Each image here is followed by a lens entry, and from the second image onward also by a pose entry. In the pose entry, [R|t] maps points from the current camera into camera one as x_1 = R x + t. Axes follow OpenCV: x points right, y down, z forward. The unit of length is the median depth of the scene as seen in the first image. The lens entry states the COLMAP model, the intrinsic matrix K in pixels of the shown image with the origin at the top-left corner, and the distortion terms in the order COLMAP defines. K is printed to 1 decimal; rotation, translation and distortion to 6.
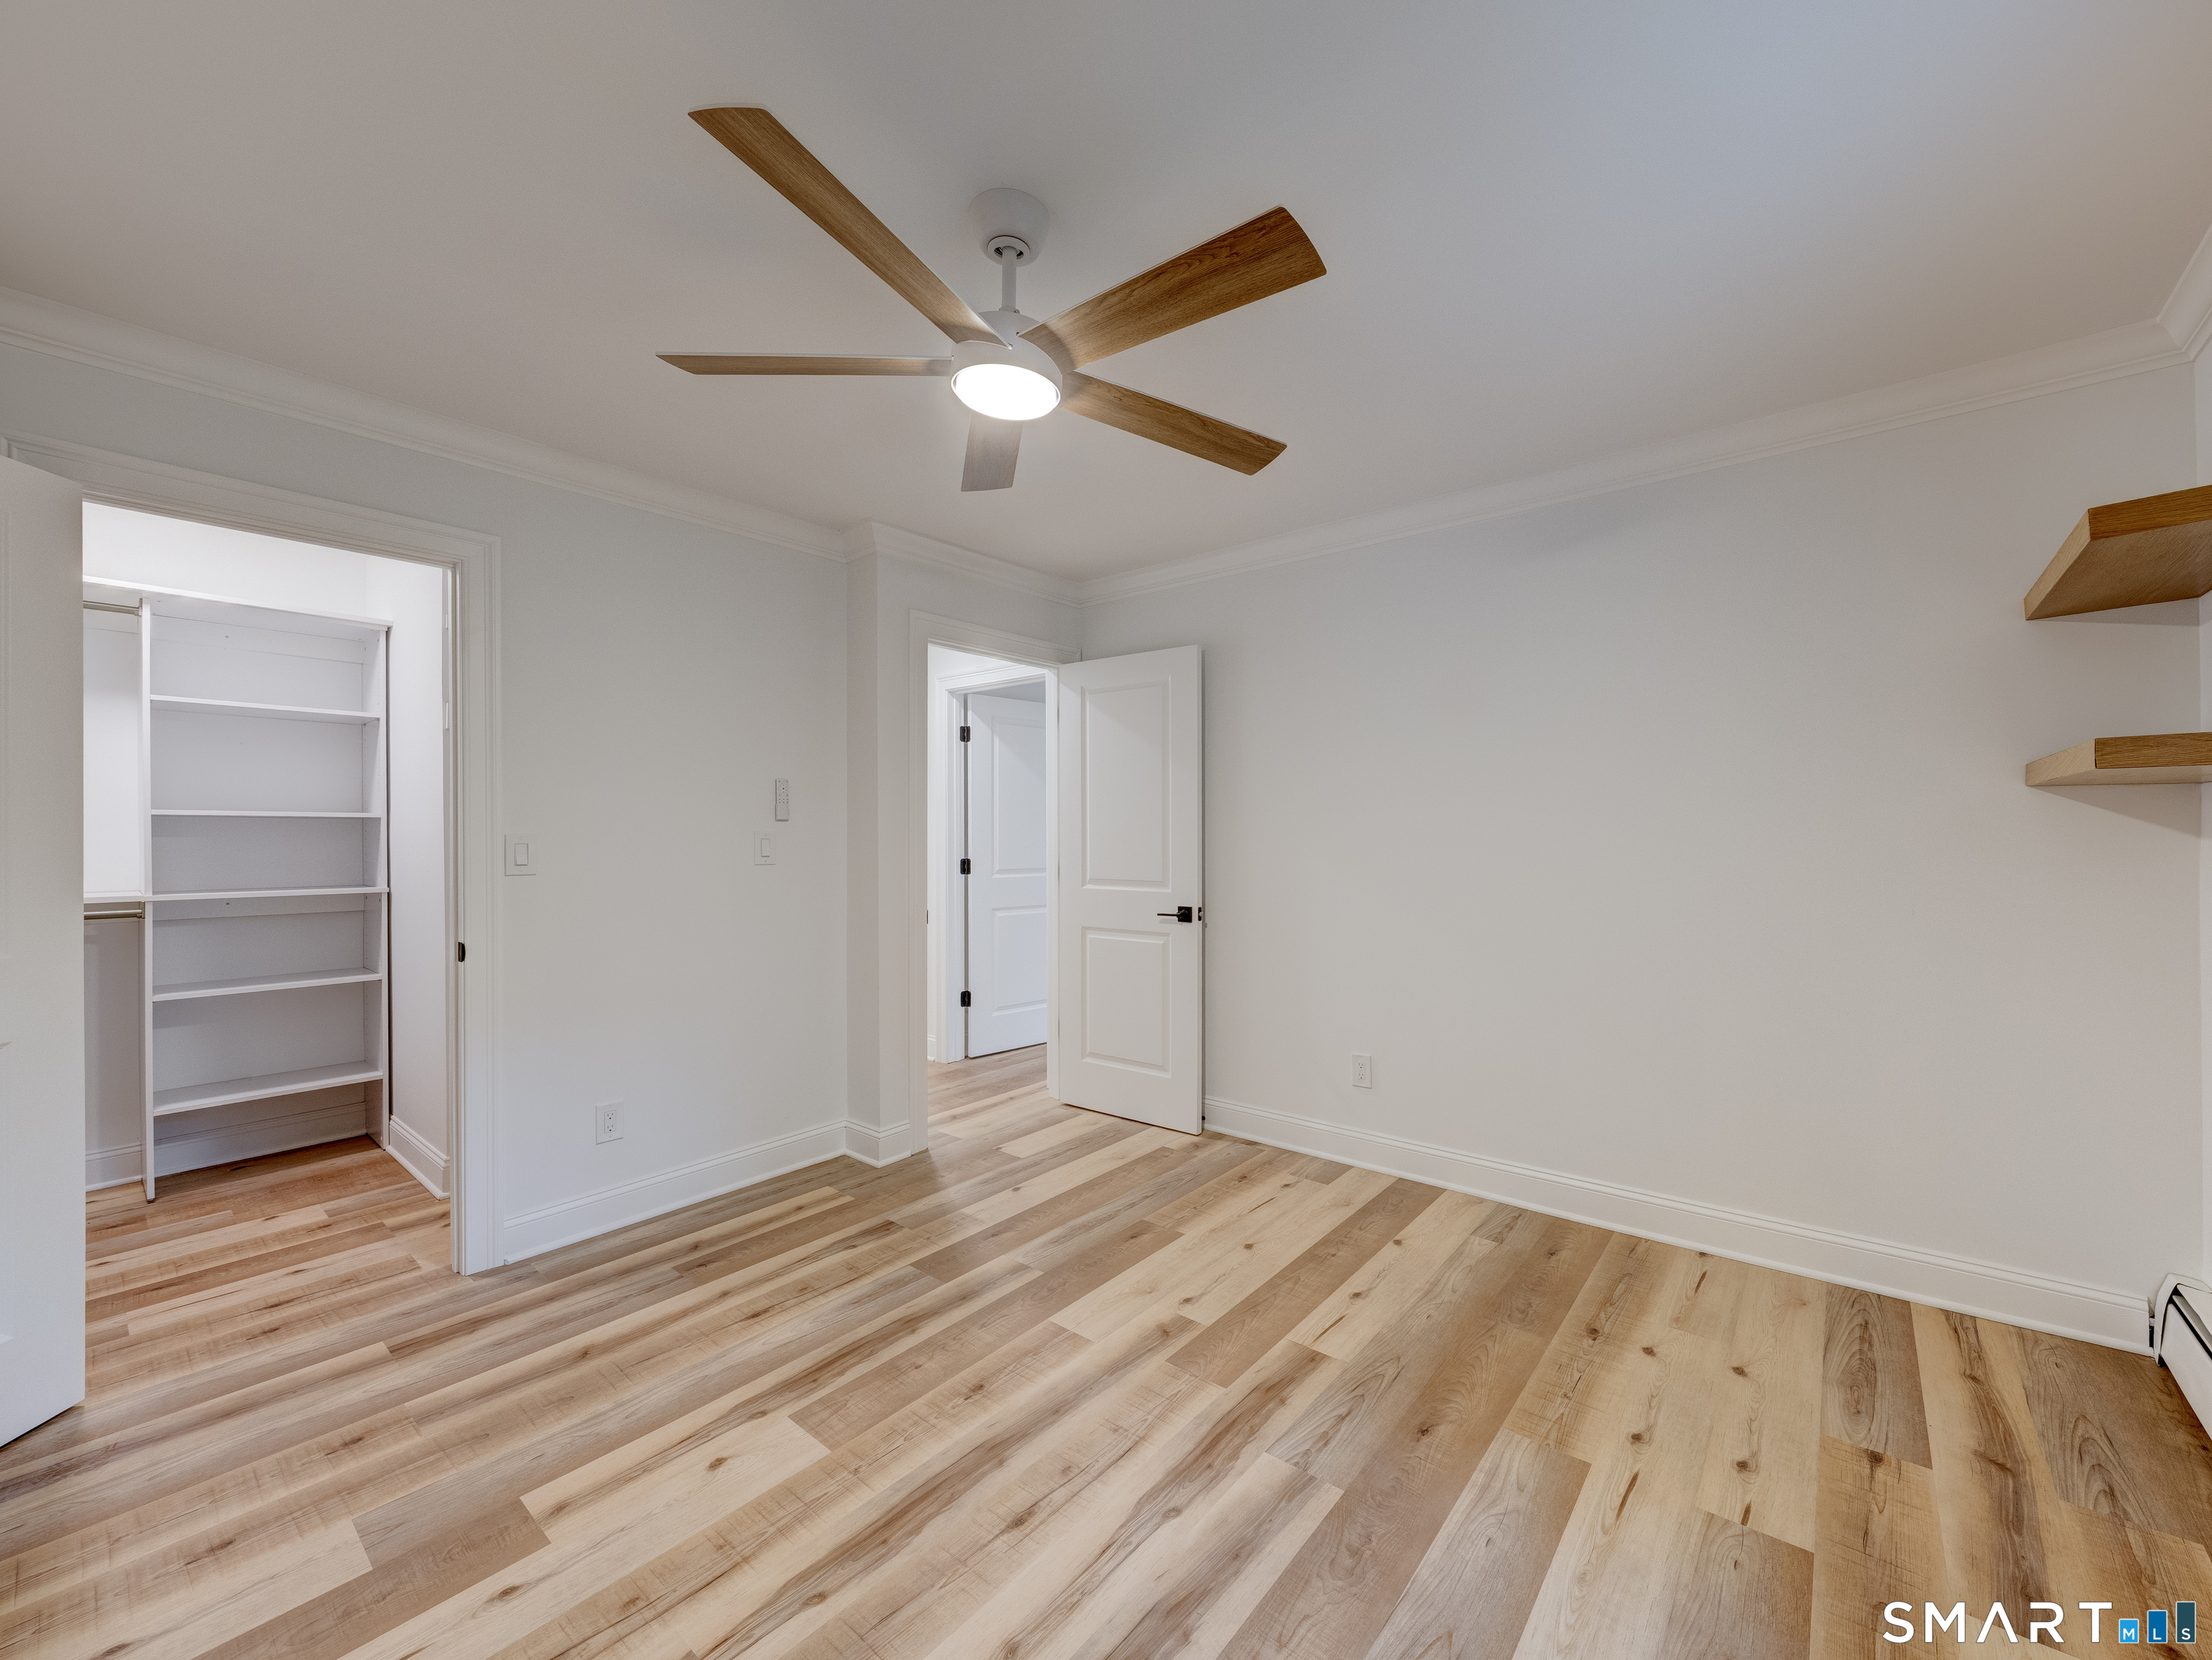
lens RADIAL K [[887.5, 0, 1106.0], [0, 887.5, 830.0], [0, 0, 1]] dist [-0.000512, 0.000008]
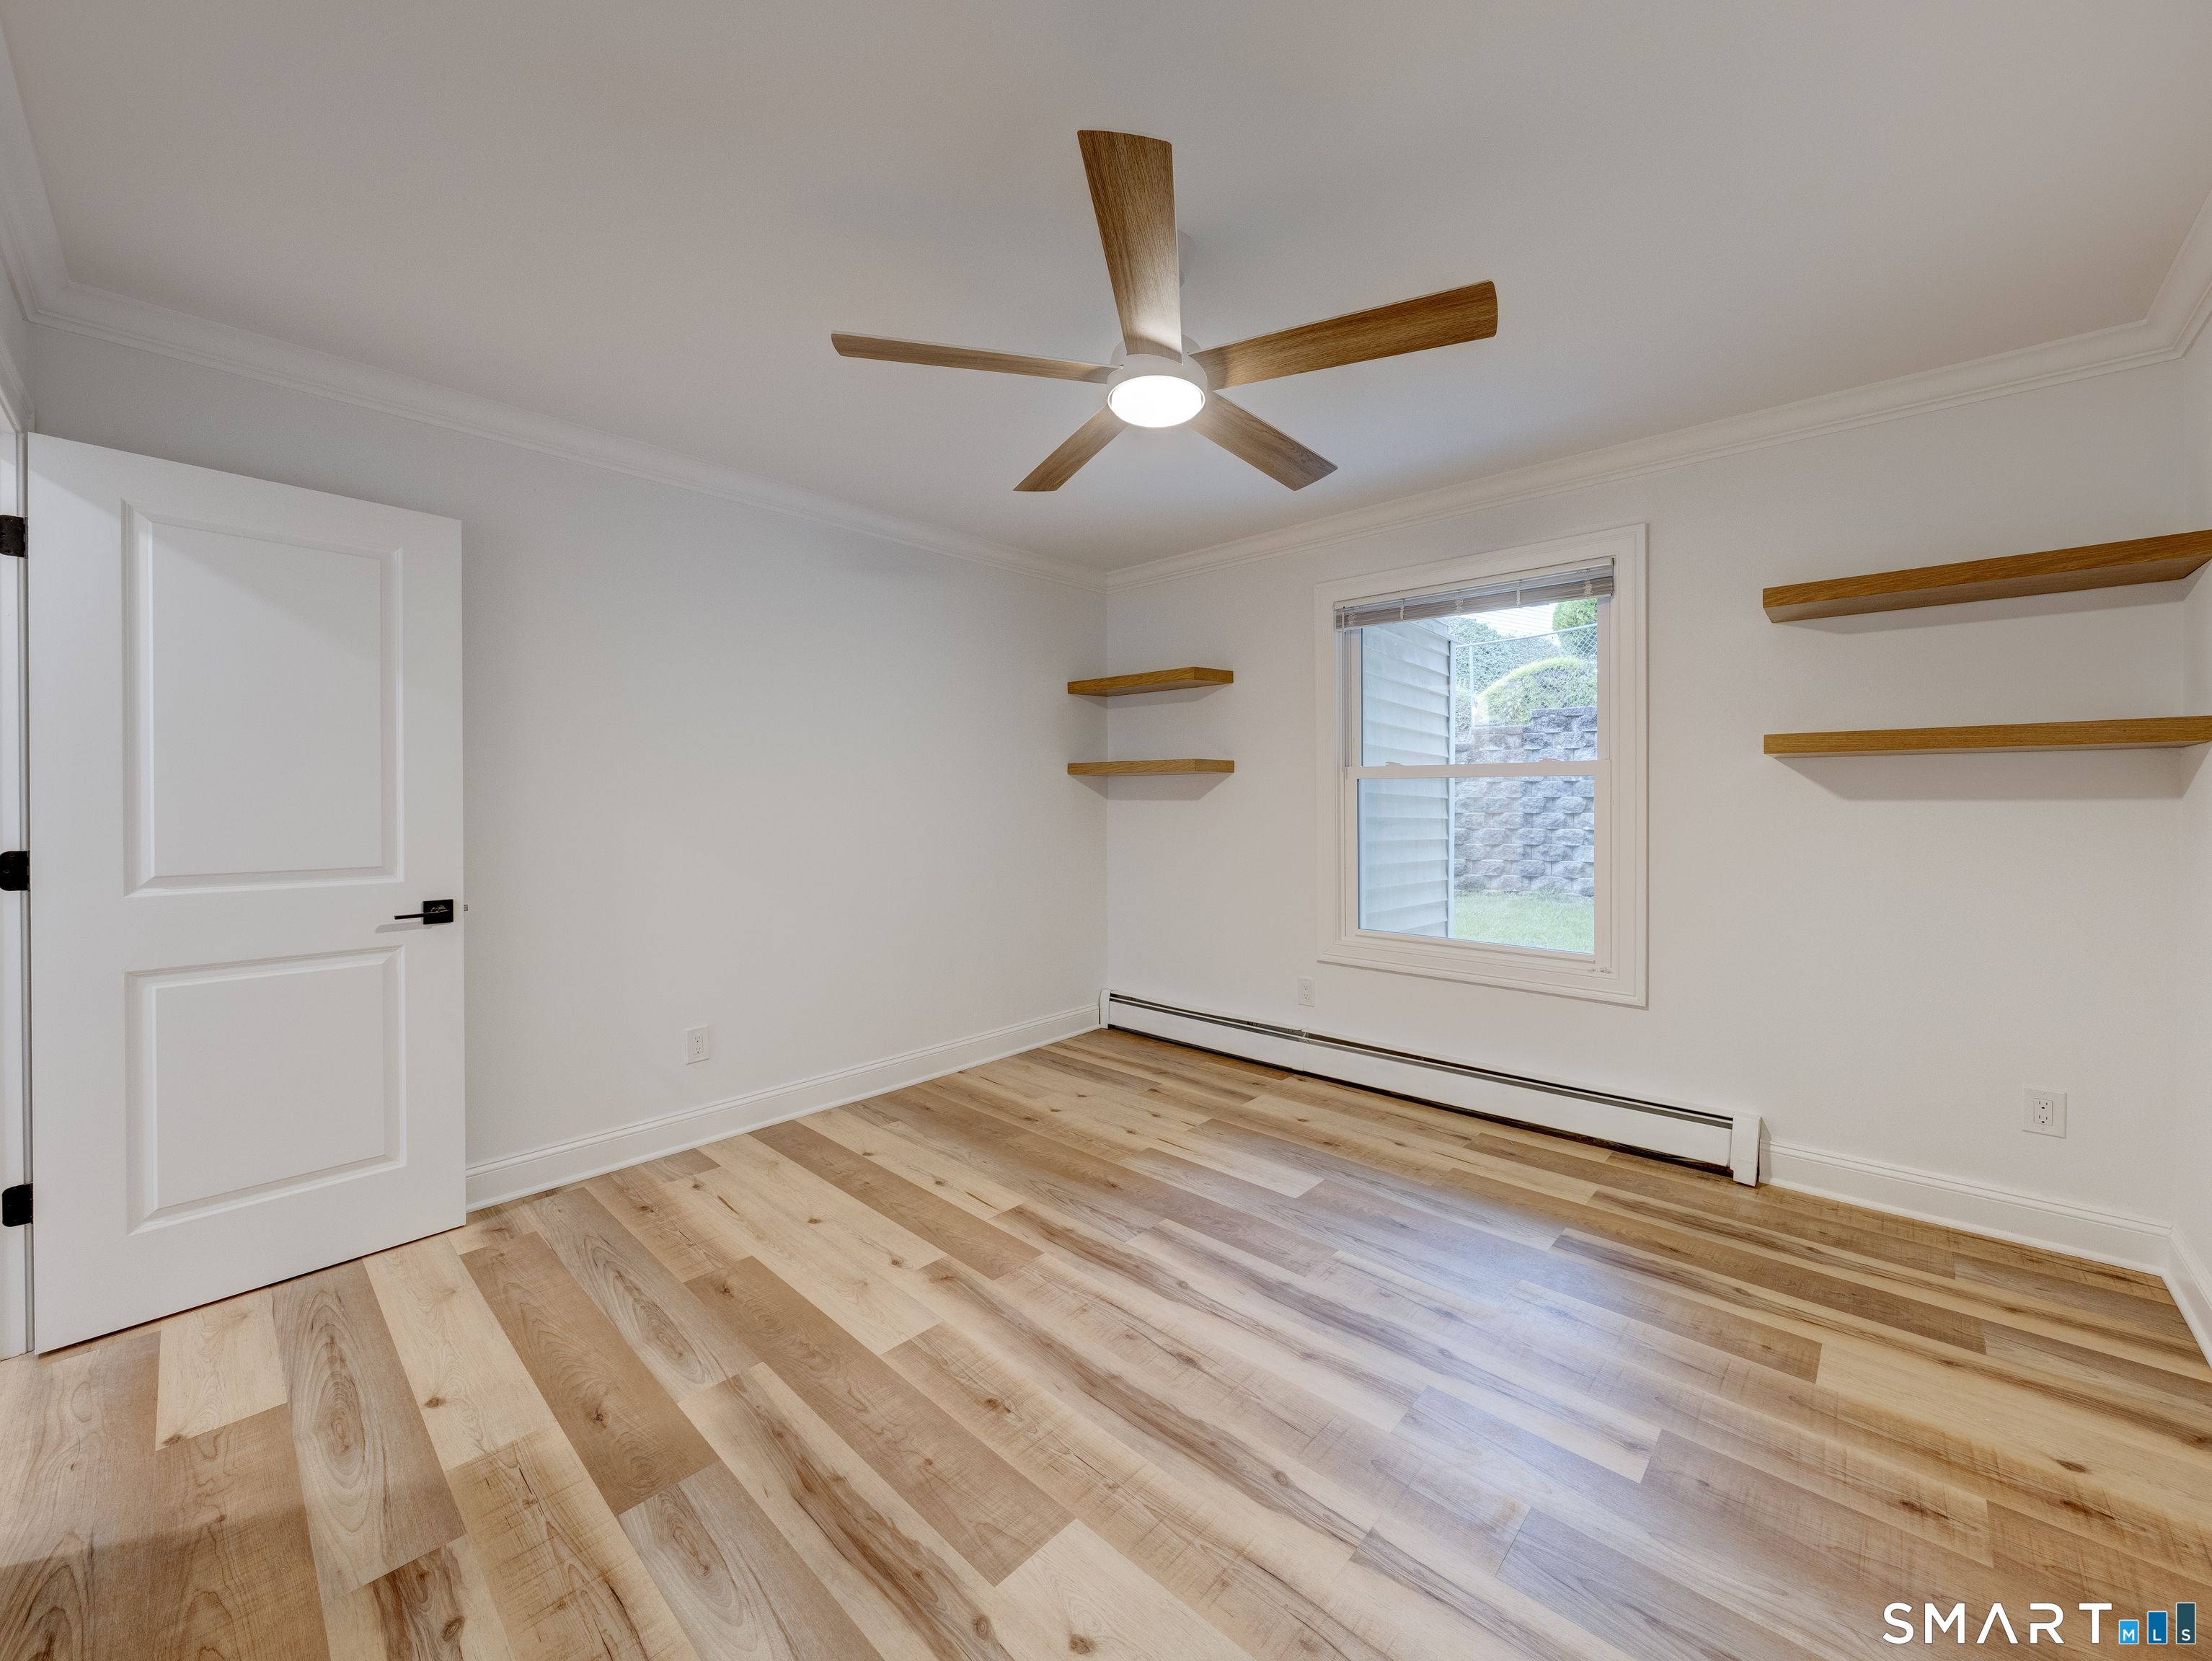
lens RADIAL K [[860.8, 0, 1132.7], [0, 860.8, 801.7], [0, 0, 1]] dist [-0.000022, 0.000095]
pose [[0.037105, 0.001878, 0.999310, -0.923118], [-0.006378, 0.999978, -0.001642, 0.014421], [-0.999291, -0.006313, 0.037116, 0.751659]]
